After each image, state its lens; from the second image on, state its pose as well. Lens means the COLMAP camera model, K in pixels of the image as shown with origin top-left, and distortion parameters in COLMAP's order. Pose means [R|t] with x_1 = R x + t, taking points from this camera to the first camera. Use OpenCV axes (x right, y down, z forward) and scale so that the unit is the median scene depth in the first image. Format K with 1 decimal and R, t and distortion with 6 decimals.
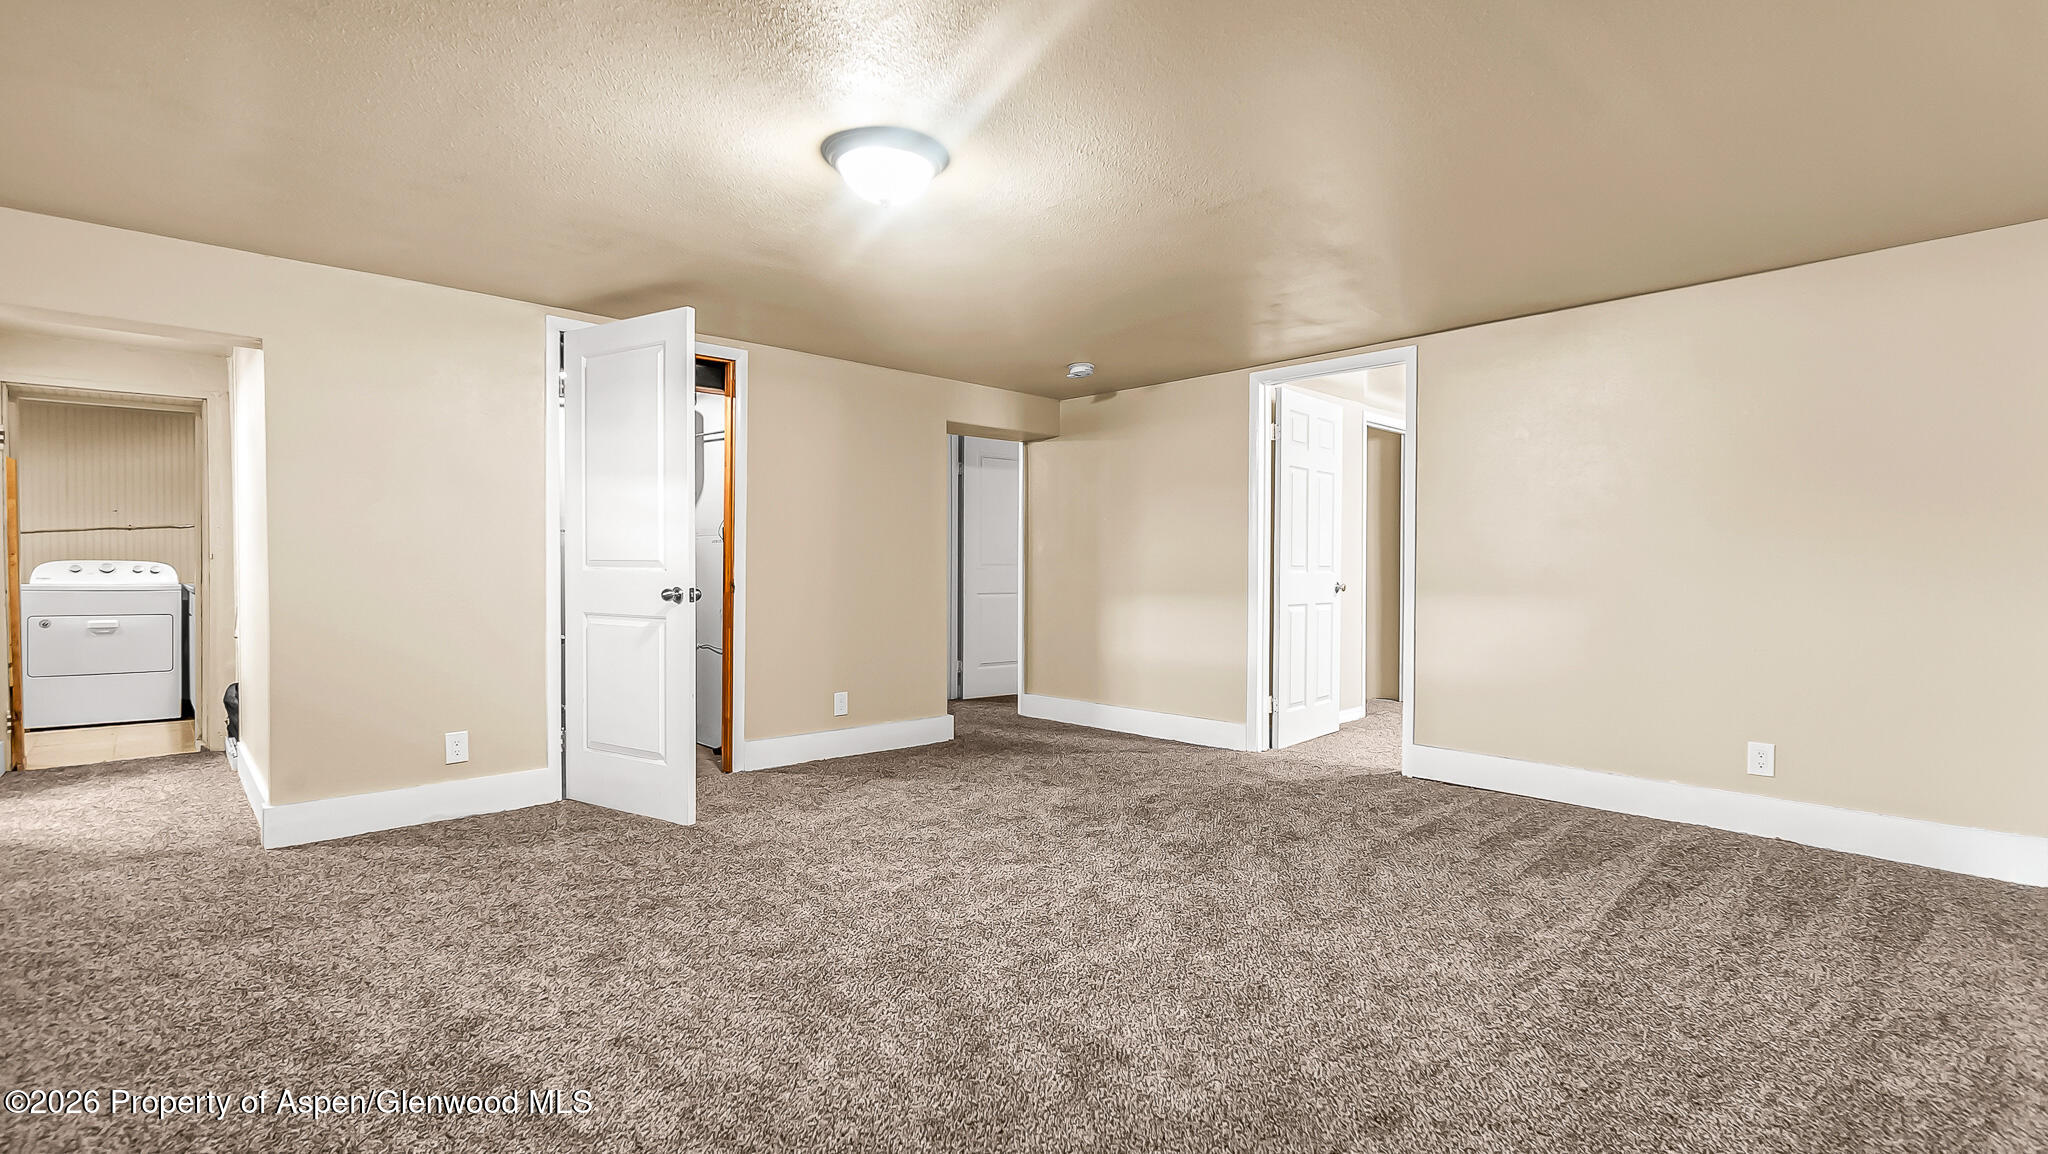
lens RADIAL K [[907.5, 0, 1024.0], [0, 907.5, 577.0], [0, 0, 1]] dist [0.001448, 0.000094]
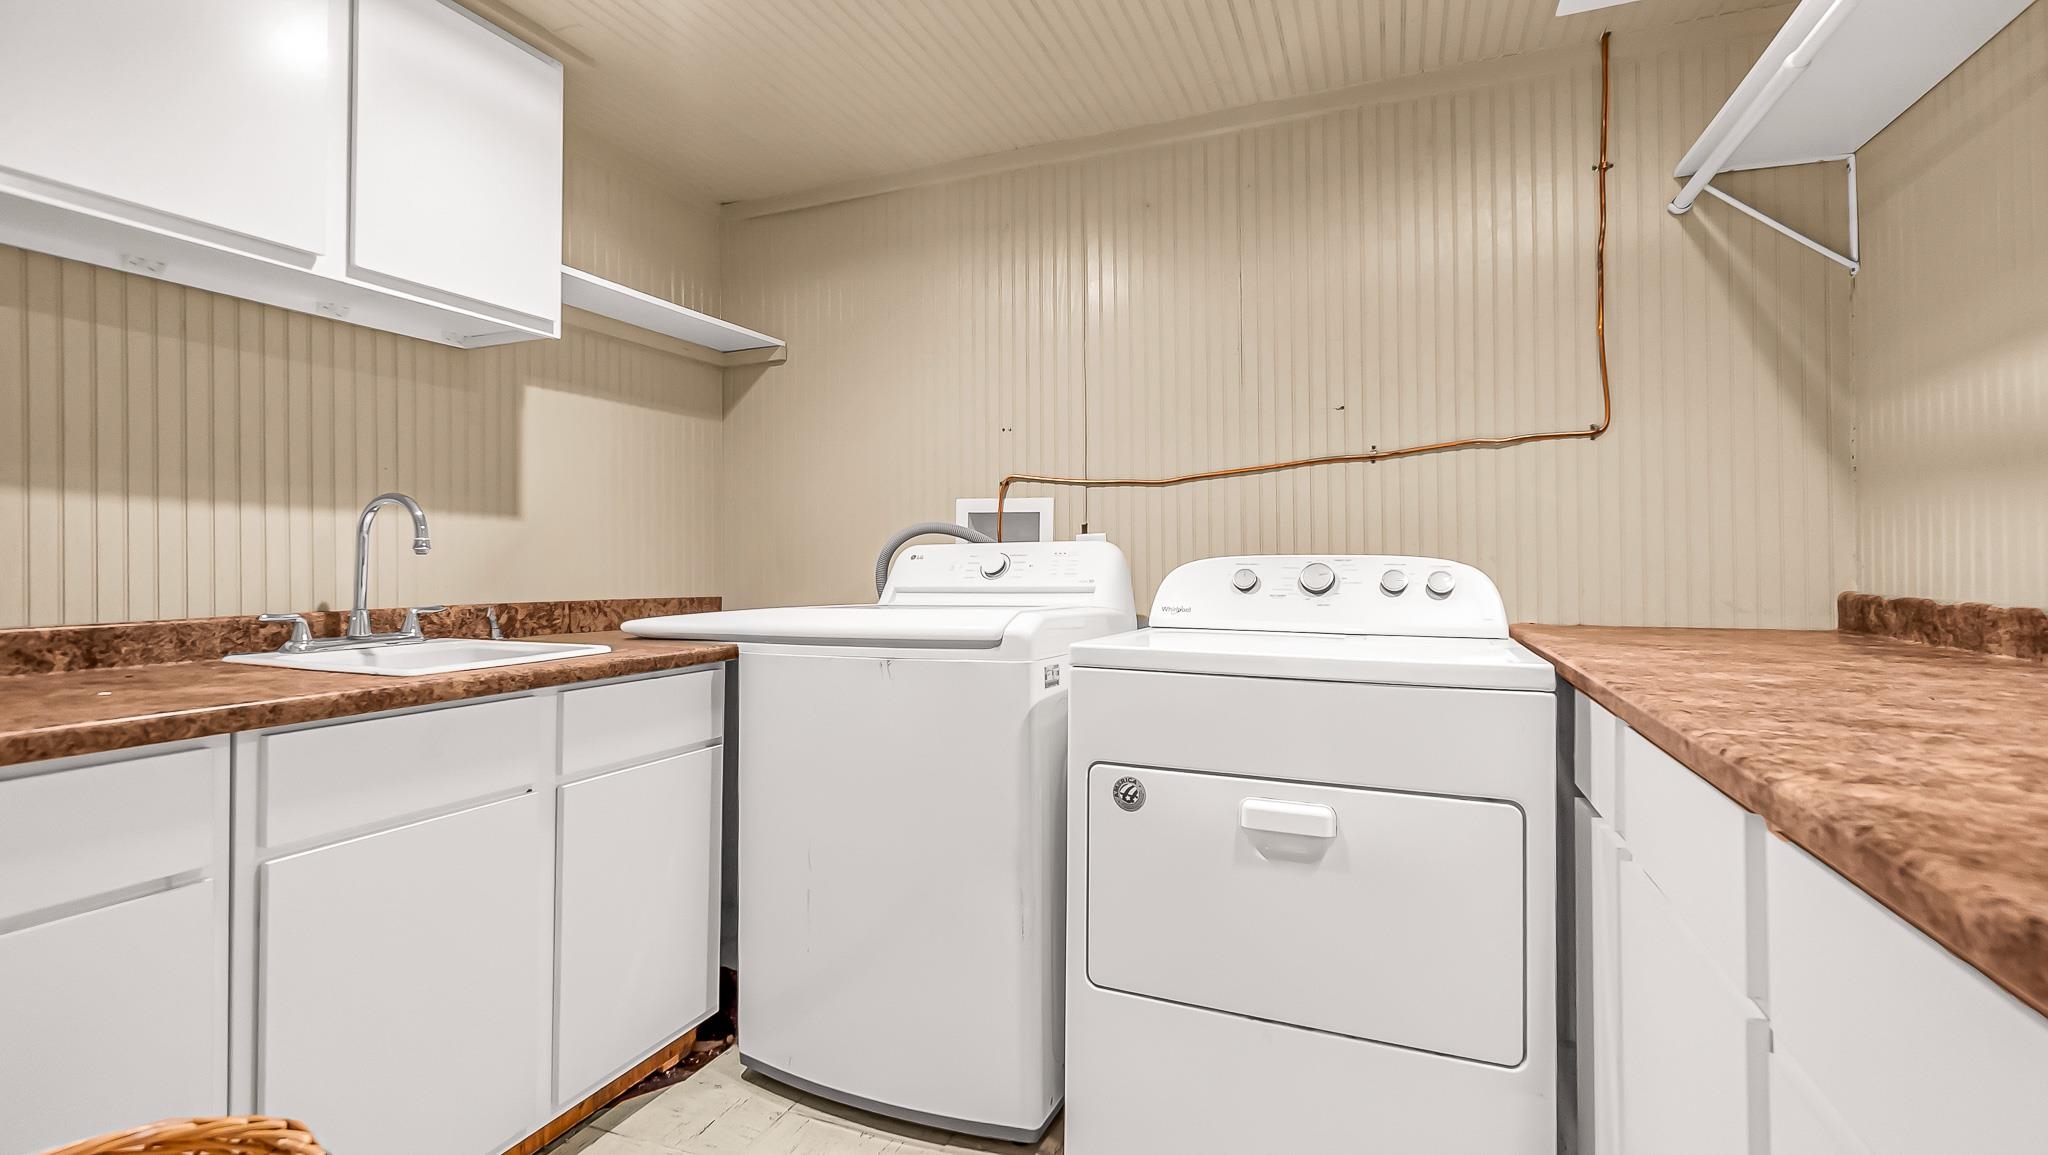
lens RADIAL K [[907.5, 0, 1024.0], [0, 907.5, 577.5], [0, 0, 1]] dist [0.001448, 0.000094]
pose [[0.407506, 0.004319, -0.913192, -0.770833], [-0.001382, 0.999991, 0.004113, -0.011372], [0.913201, -0.000414, 0.407509, 0.786566]]
